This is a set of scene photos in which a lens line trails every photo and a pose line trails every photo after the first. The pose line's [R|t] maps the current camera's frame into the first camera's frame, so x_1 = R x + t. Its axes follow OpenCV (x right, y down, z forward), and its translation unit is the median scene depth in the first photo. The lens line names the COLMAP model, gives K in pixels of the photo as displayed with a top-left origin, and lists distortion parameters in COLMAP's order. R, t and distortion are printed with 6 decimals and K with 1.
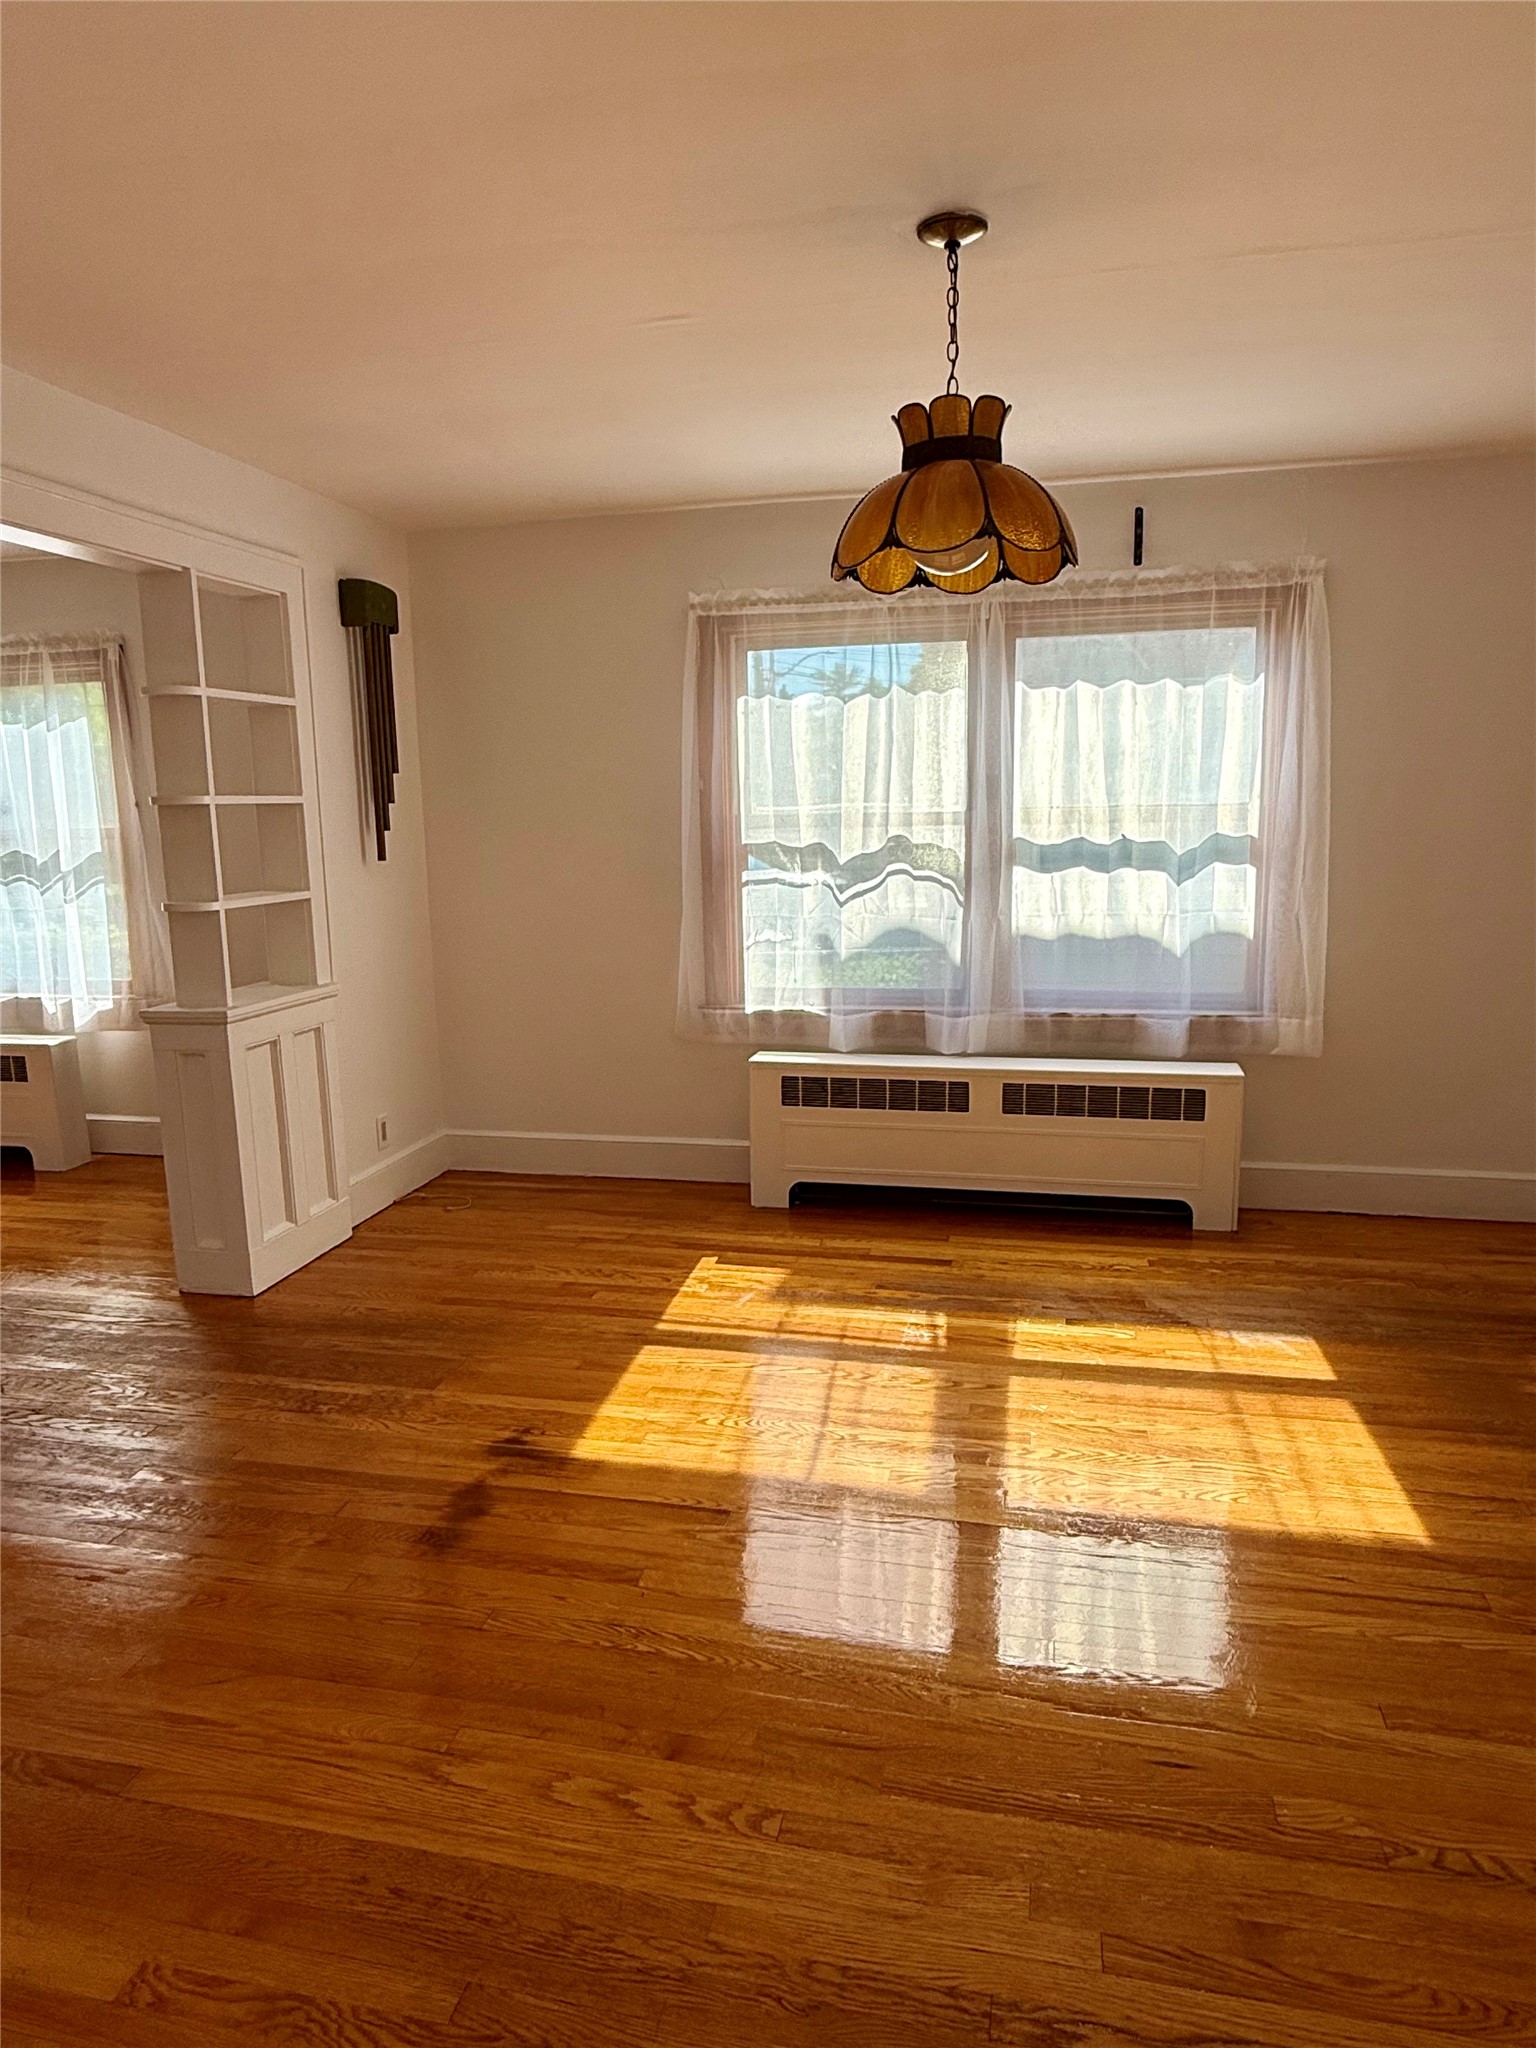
lens RADIAL K [[1292.0, 0, 759.5], [0, 1292.0, 1017.4], [0, 0, 1]] dist [-0.000692, -0.000551]
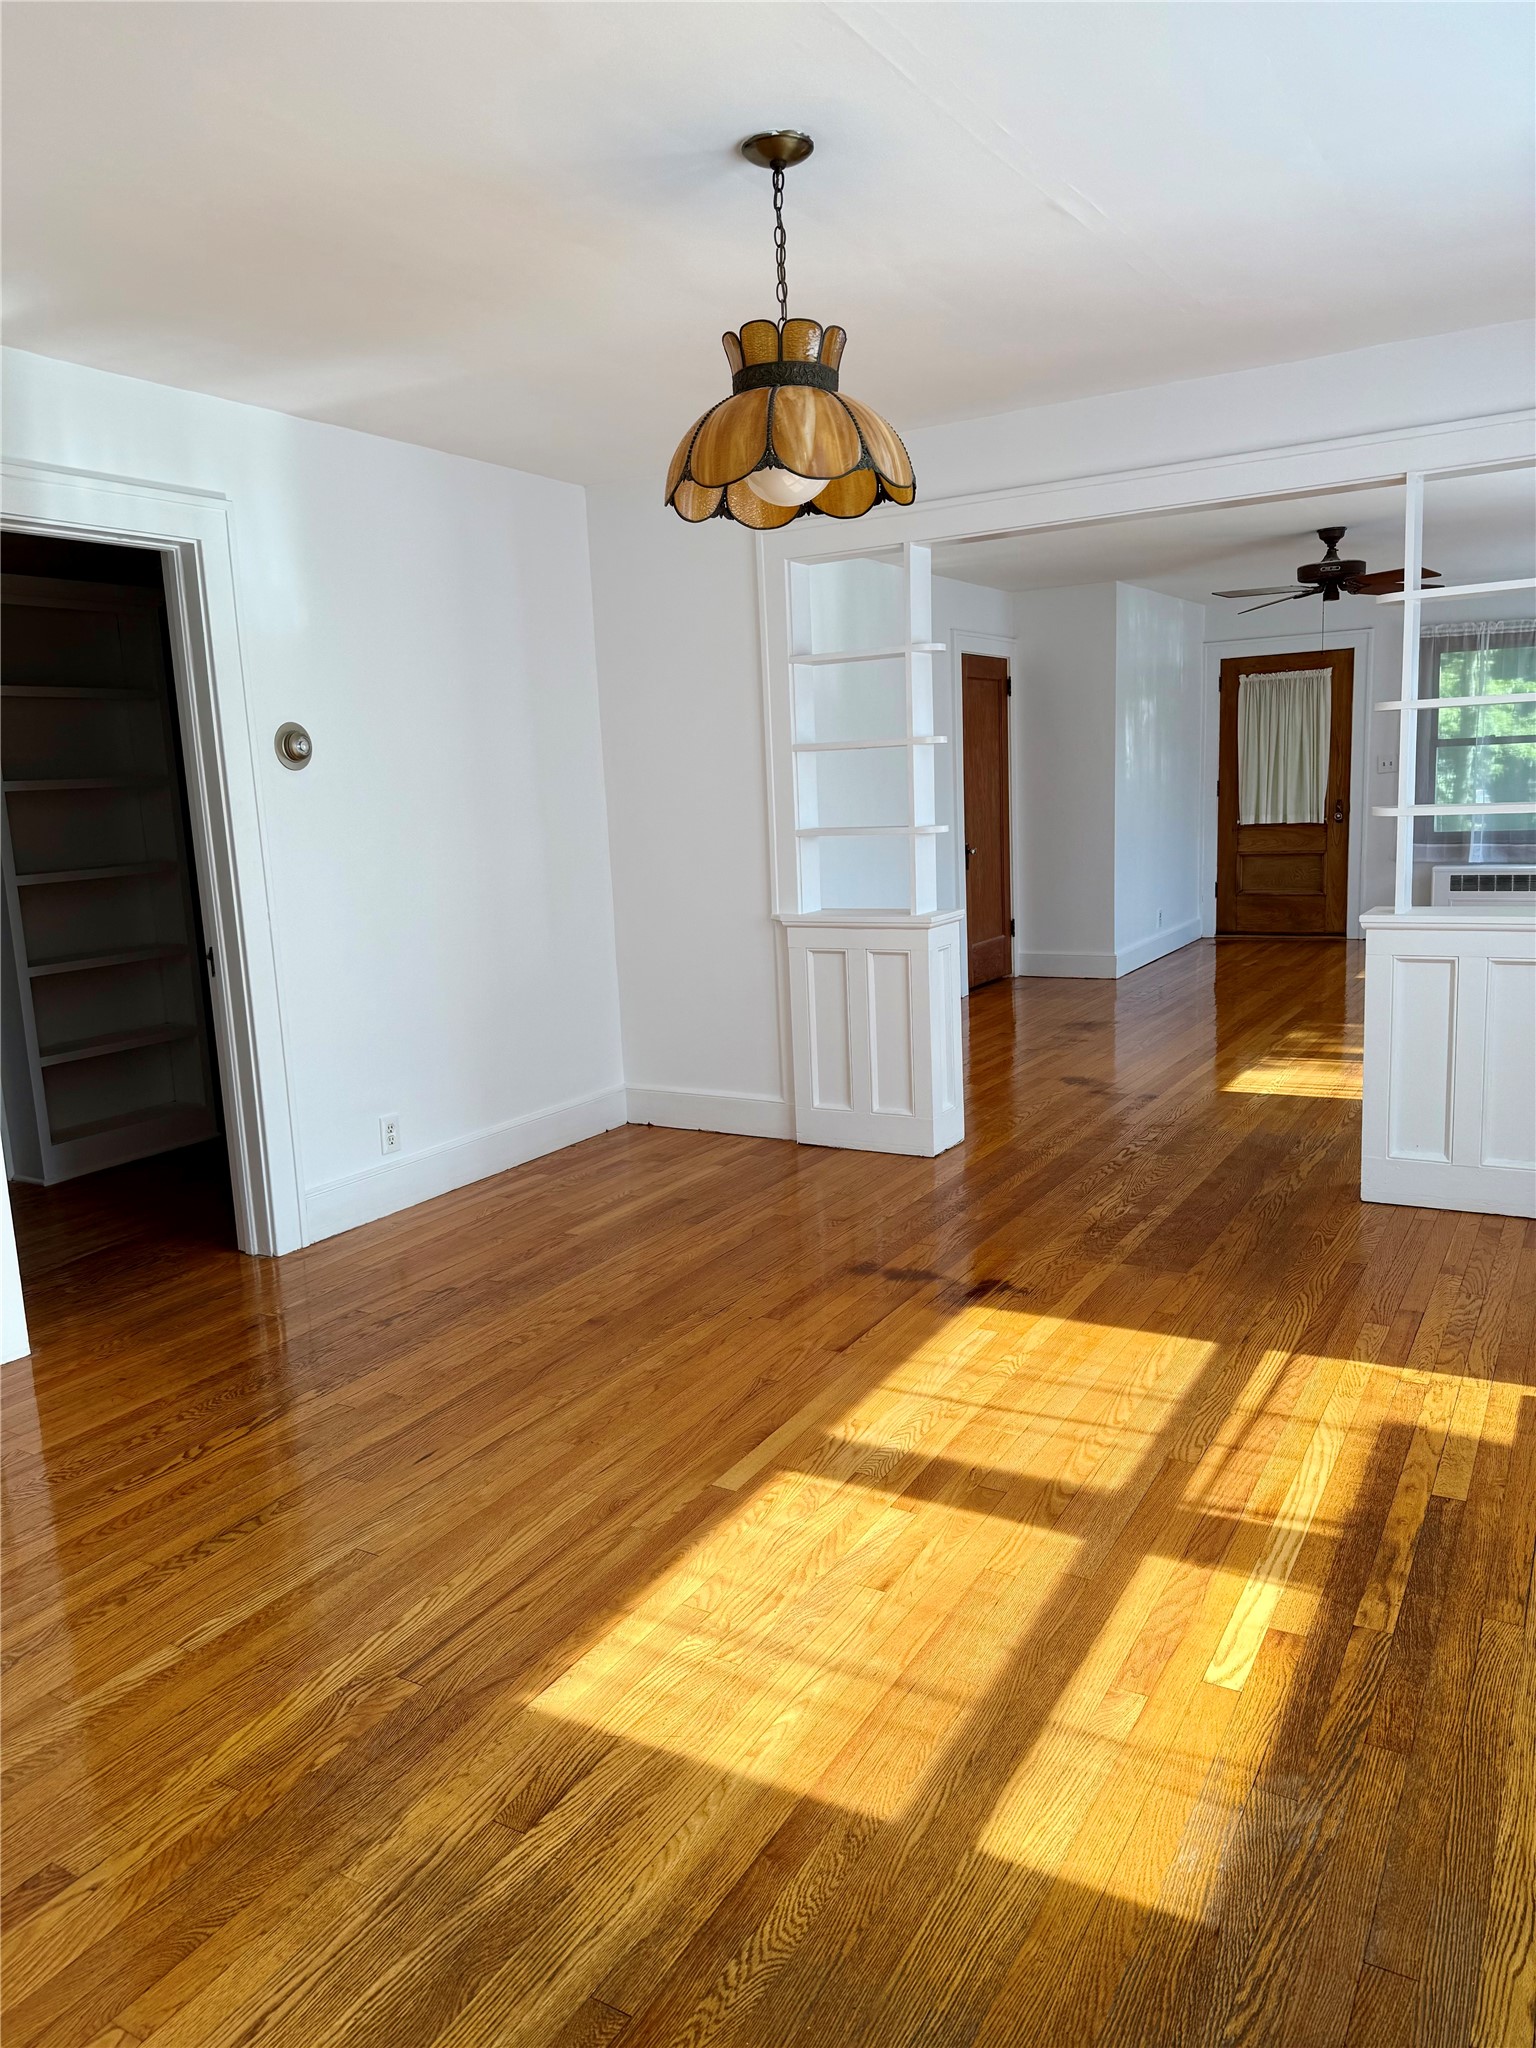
lens RADIAL K [[1424.1, 0, 768.0], [0, 1424.1, 1024.0], [0, 0, 1]] dist [0.185892, -0.386850]
pose [[-0.300916, 0.194687, -0.933567, 0.862120], [-0.101814, 0.966786, 0.234432, -0.151227], [0.948200, 0.165594, -0.271099, 0.927131]]
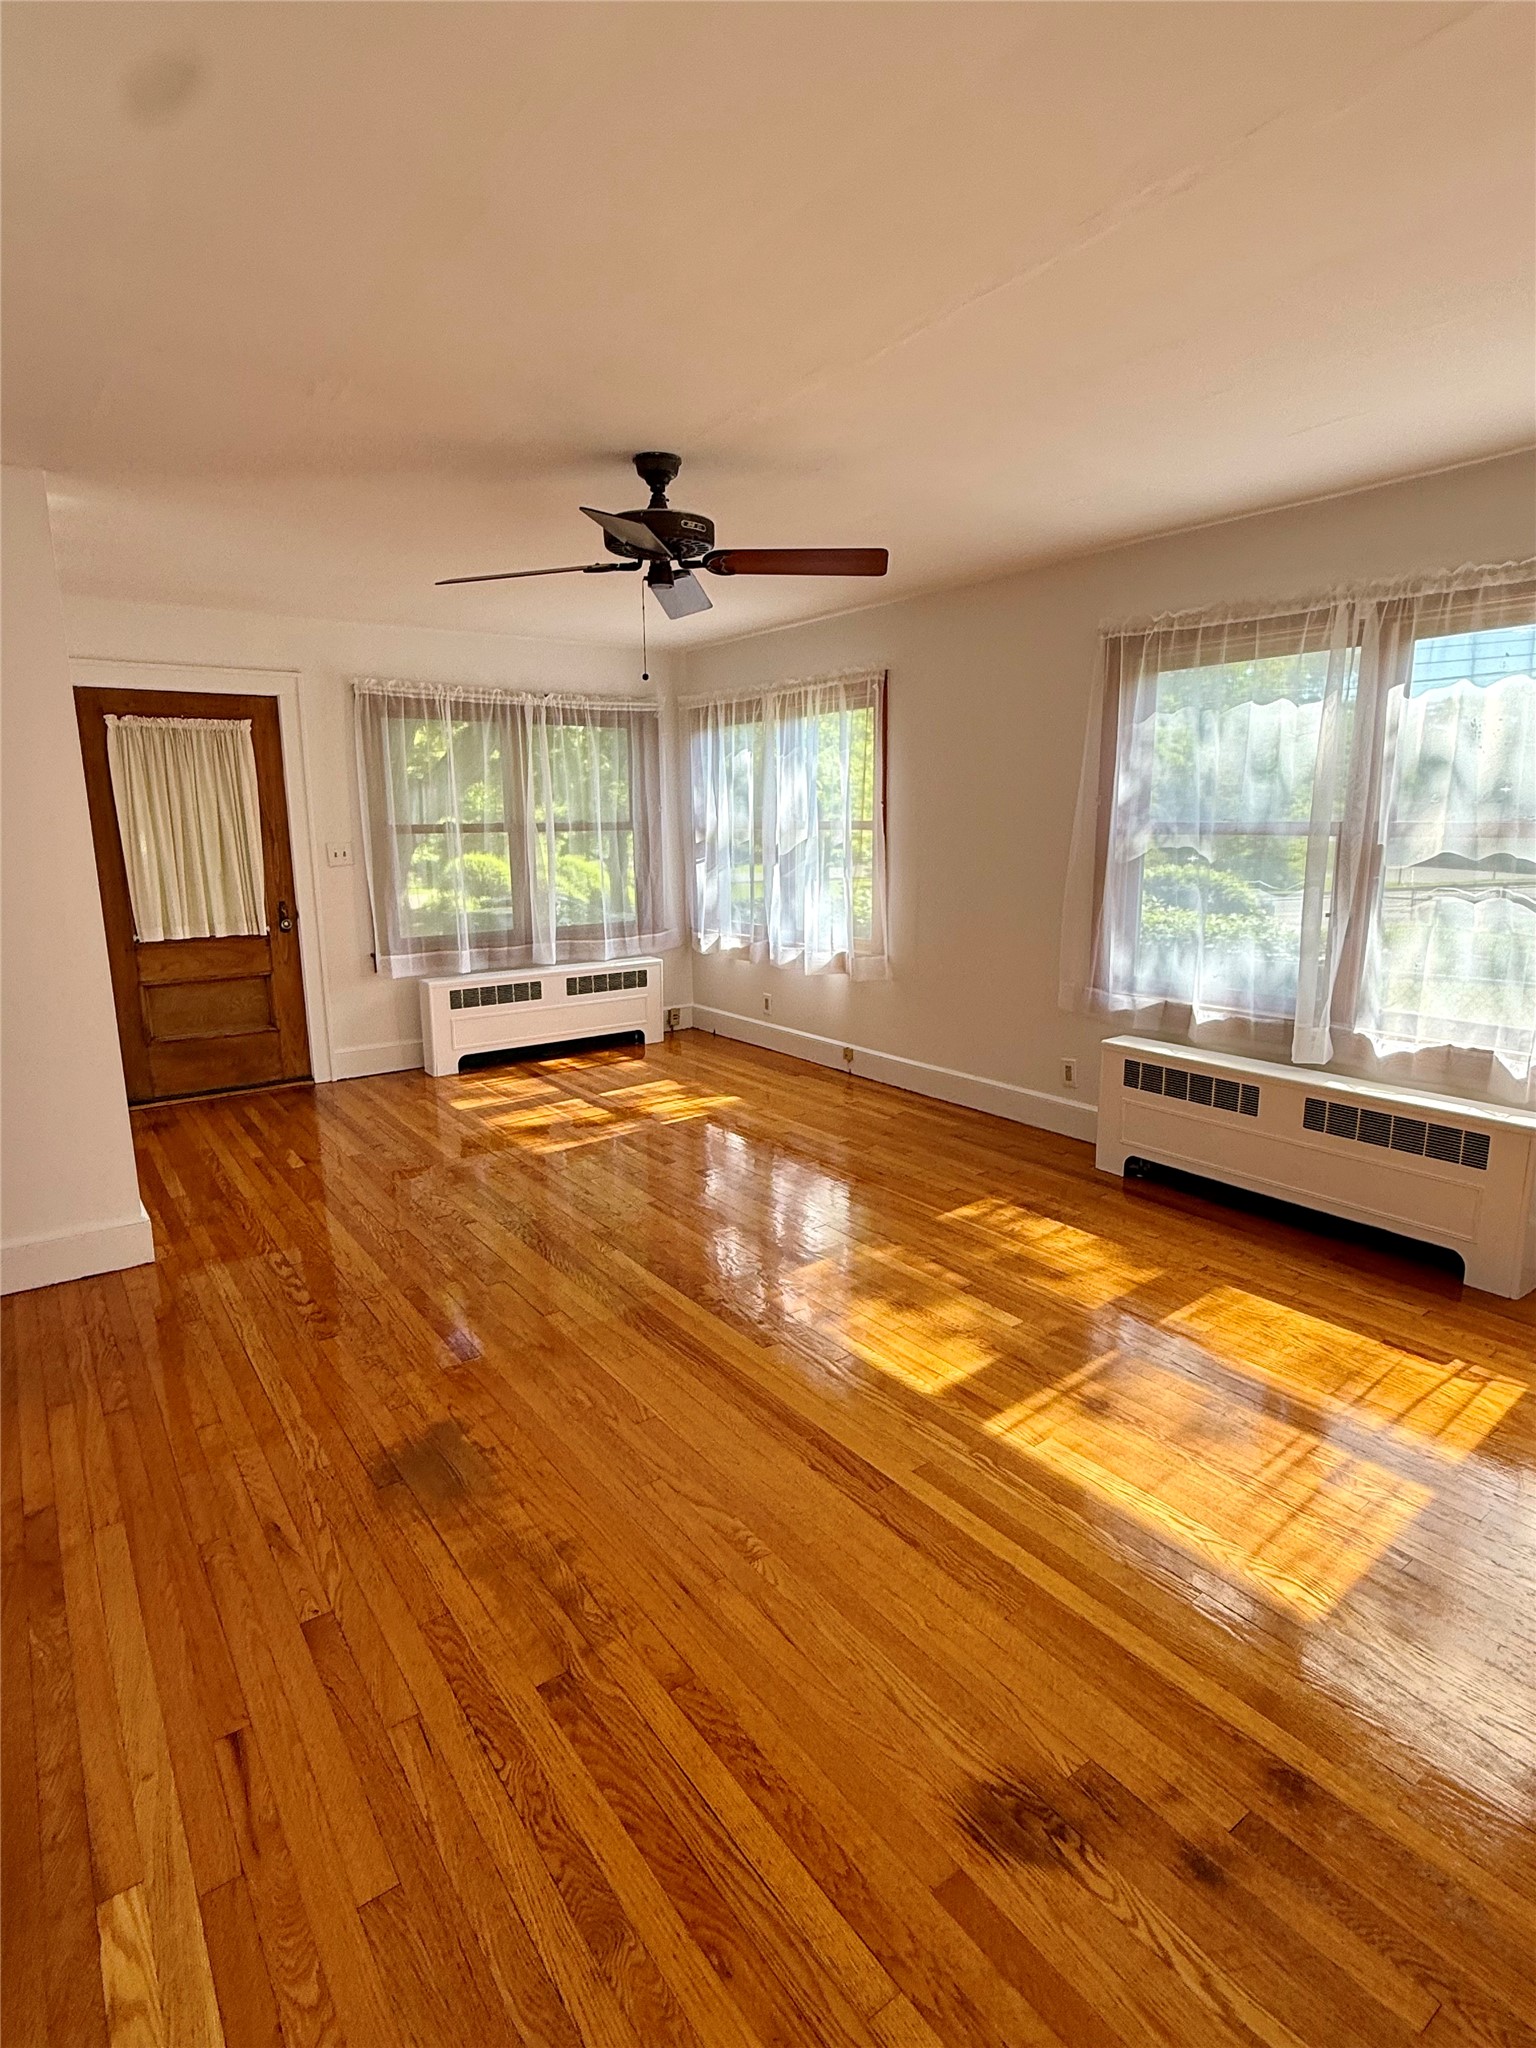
lens RADIAL K [[1054.8, 0, 759.5], [0, 1054.8, 1022.2], [0, 0, 1]] dist [-0.000501, 0.000127]
pose [[0.751669, 0.142151, -0.644040, -0.747808], [-0.111618, 0.989829, 0.088201, -0.058649], [0.650027, 0.005588, 0.759890, 0.417158]]
